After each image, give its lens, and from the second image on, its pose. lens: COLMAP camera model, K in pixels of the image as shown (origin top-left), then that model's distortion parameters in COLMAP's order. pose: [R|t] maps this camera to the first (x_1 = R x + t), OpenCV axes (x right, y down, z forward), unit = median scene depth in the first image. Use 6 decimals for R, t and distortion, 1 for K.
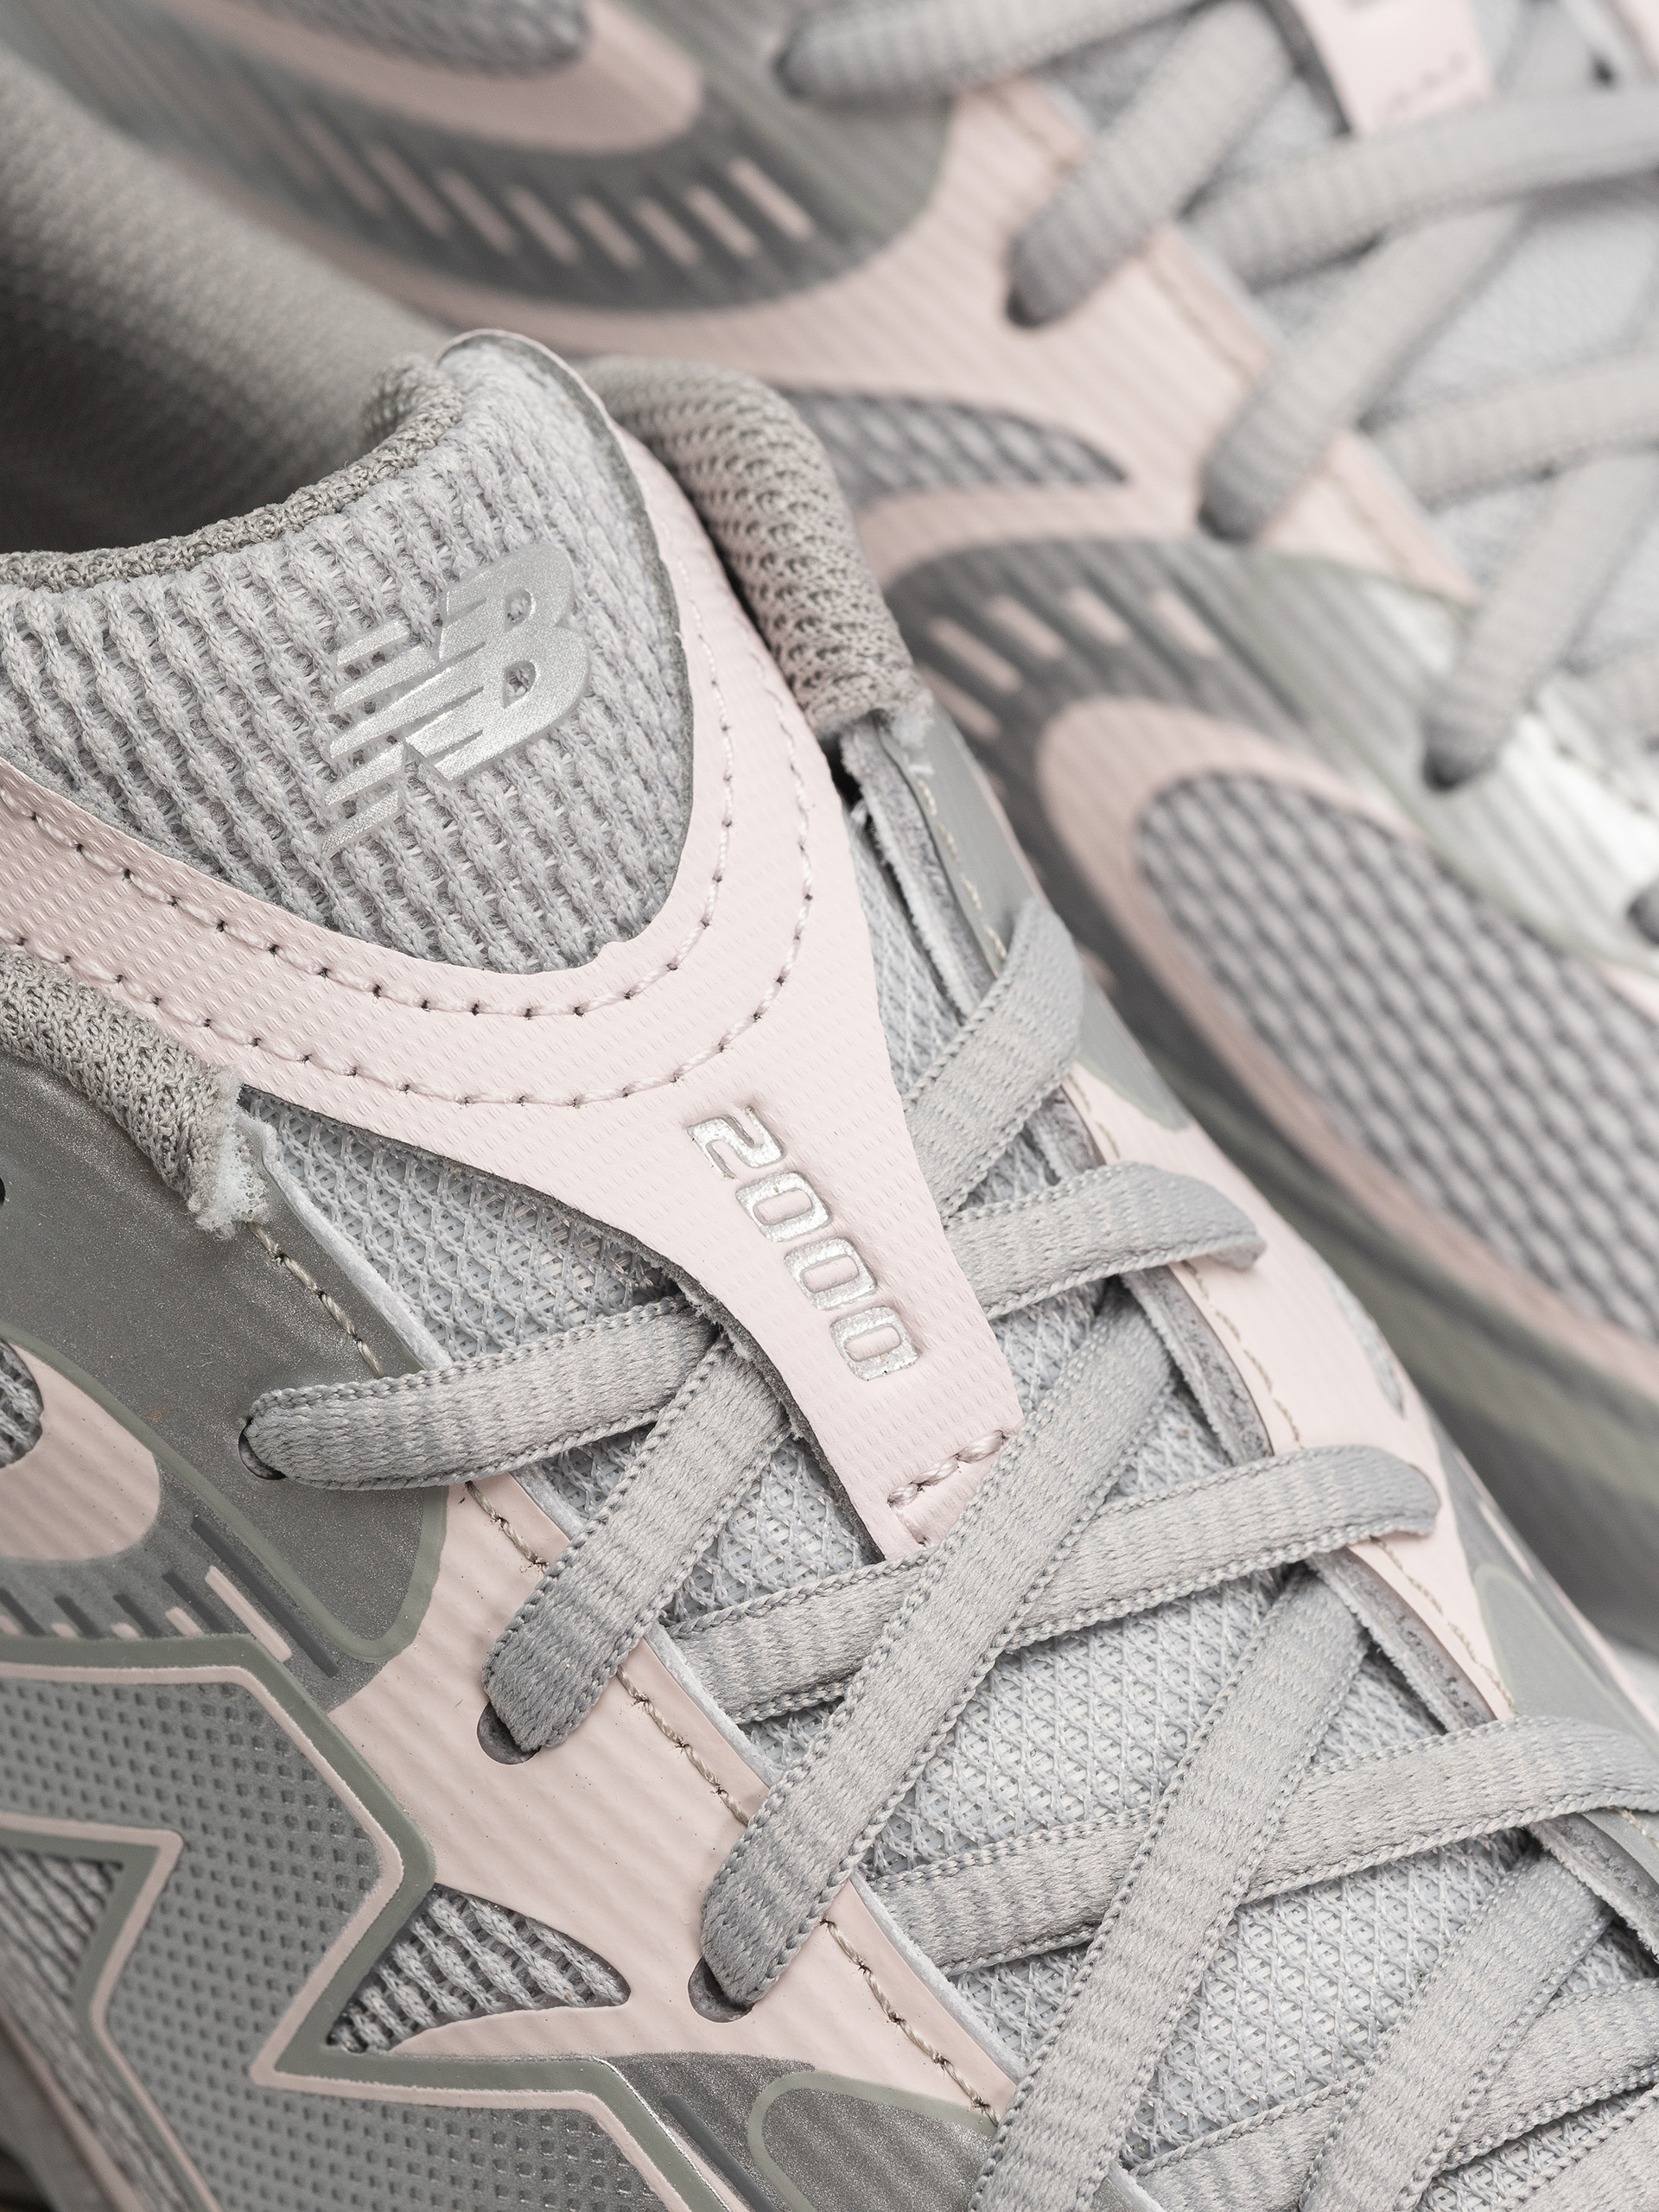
lens RADIAL K [[7911.6, 0, 829.5], [0, 7911.6, 1106.0], [0, 0, 1]] dist [0.214886, -1.856349]
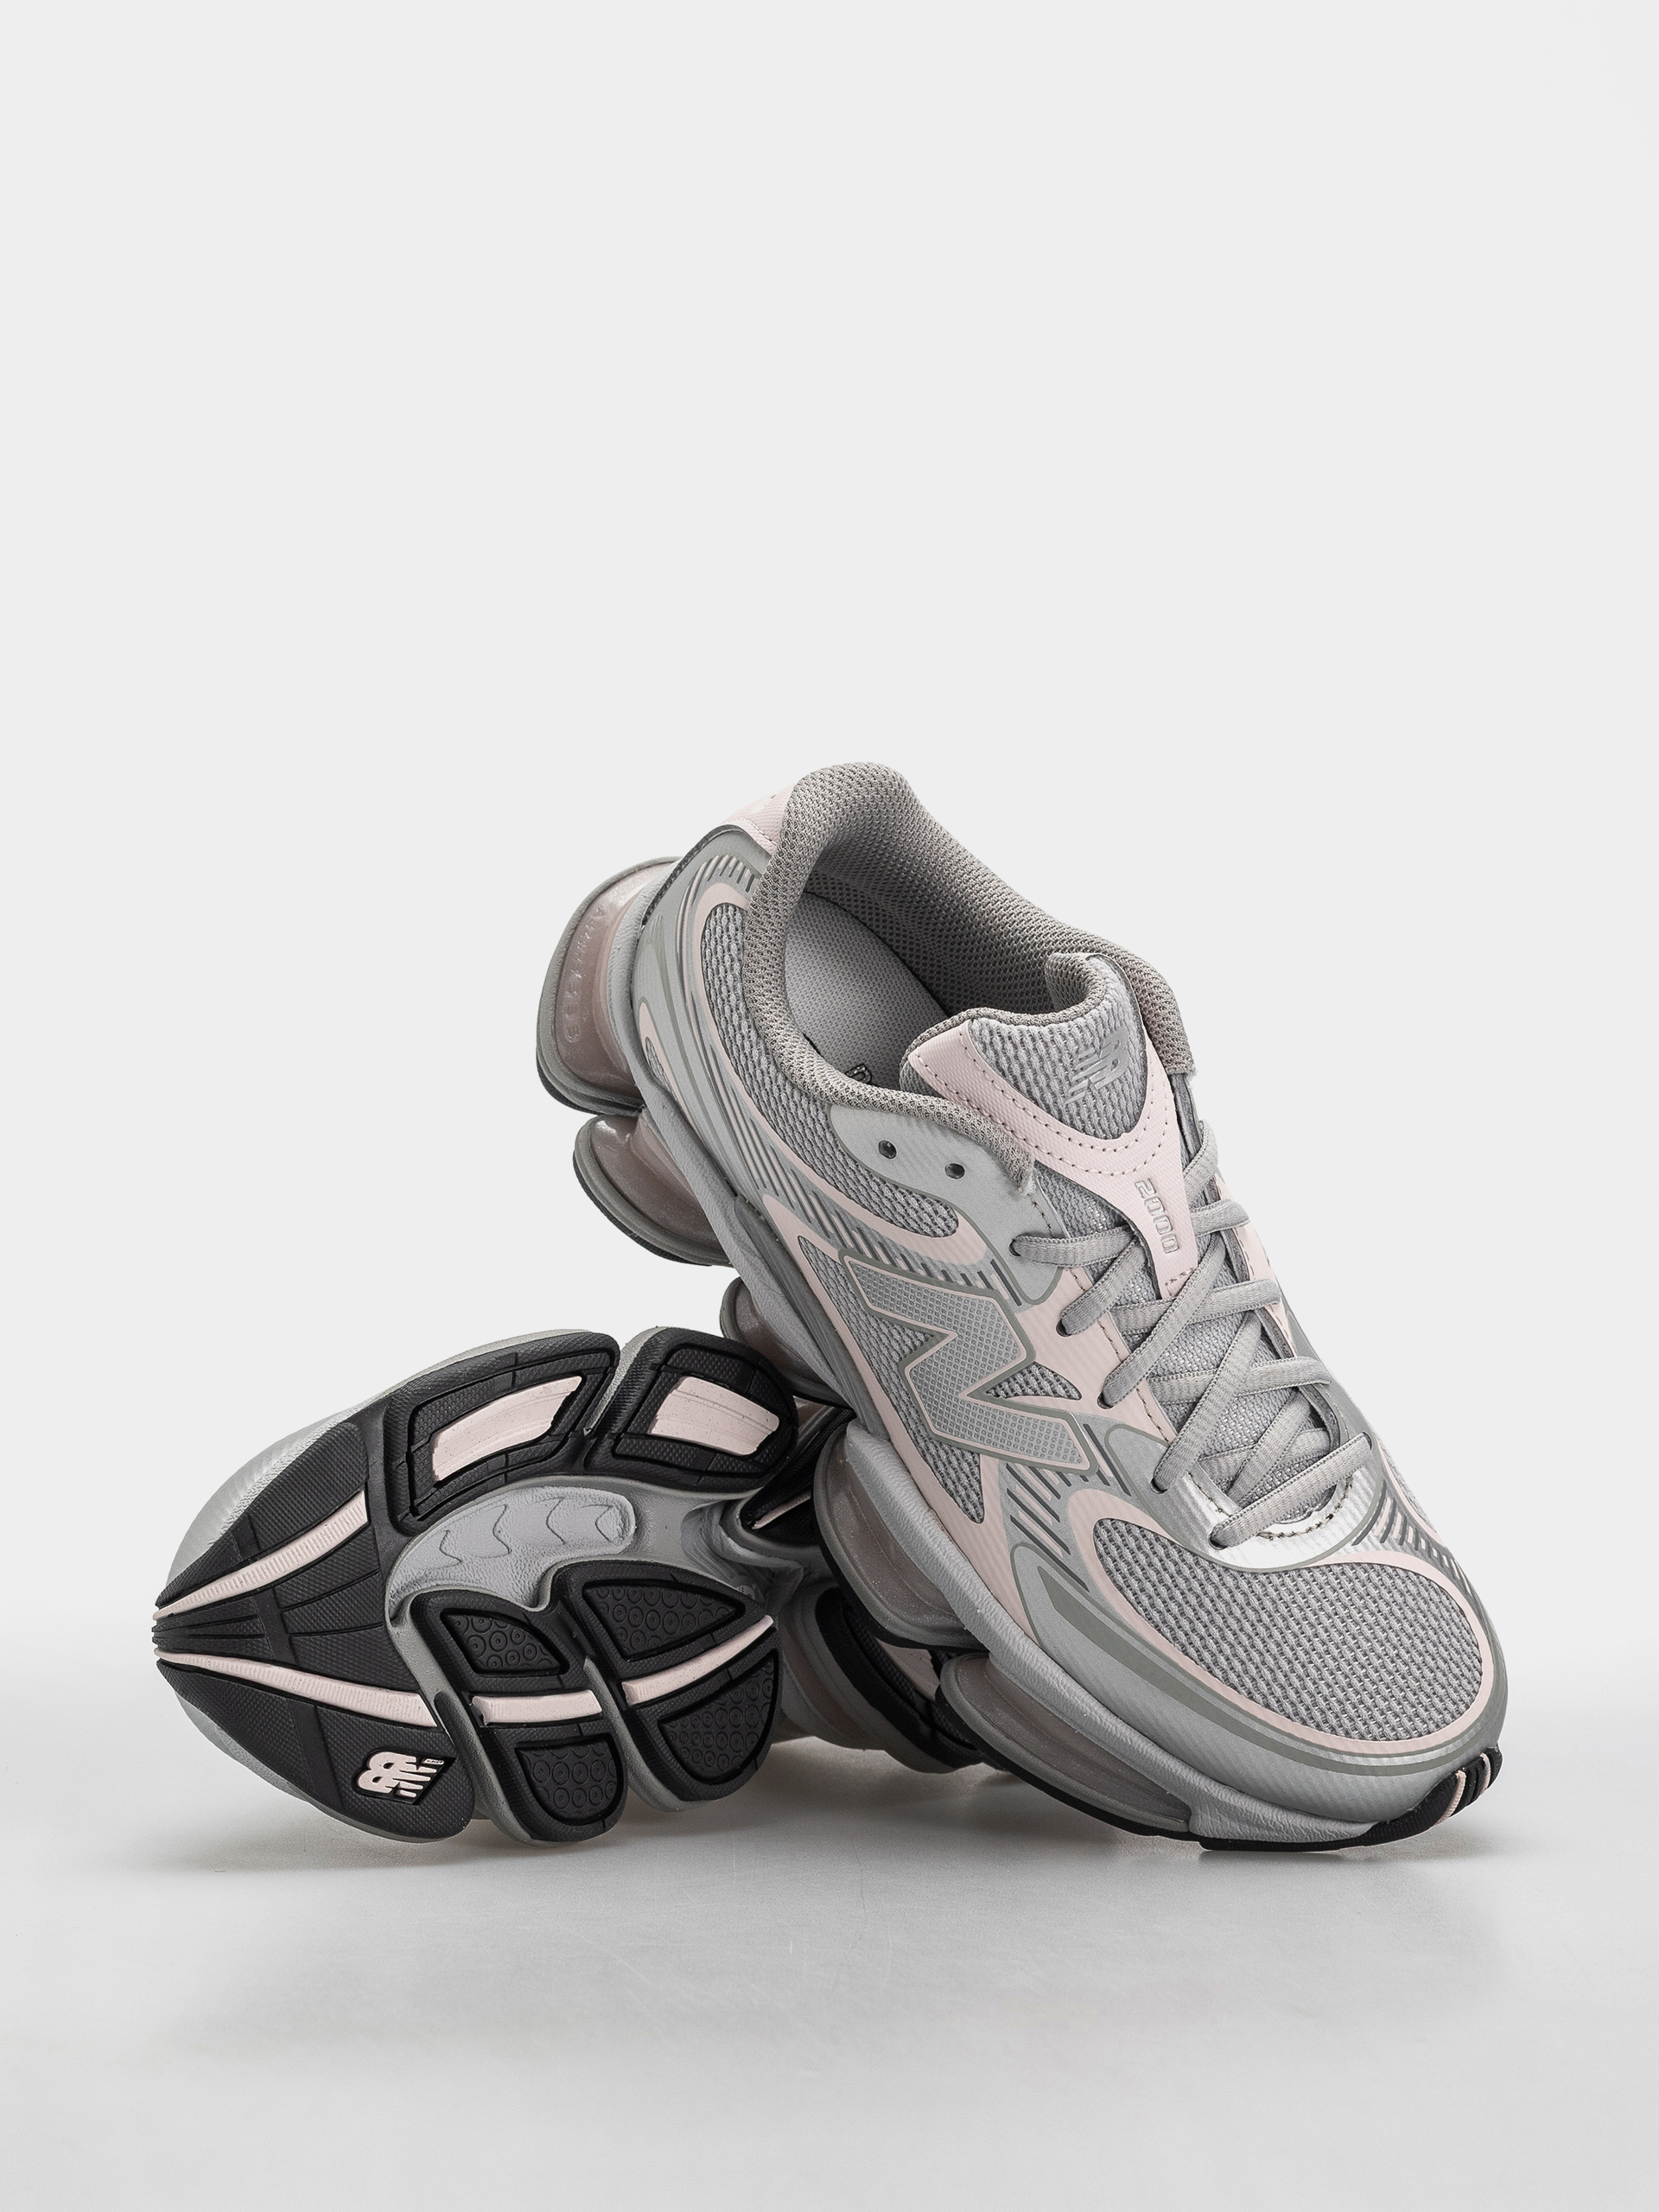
lens RADIAL K [[7911.6, 0, 829.5], [0, 7911.6, 1106.0], [0, 0, 1]] dist [0.214886, -1.856349]
pose [[0.953829, 0.150635, 0.259845, -1.180216], [-0.191855, 0.971208, 0.141233, -0.556224], [-0.231089, -0.184564, 0.955266, -2.679029]]
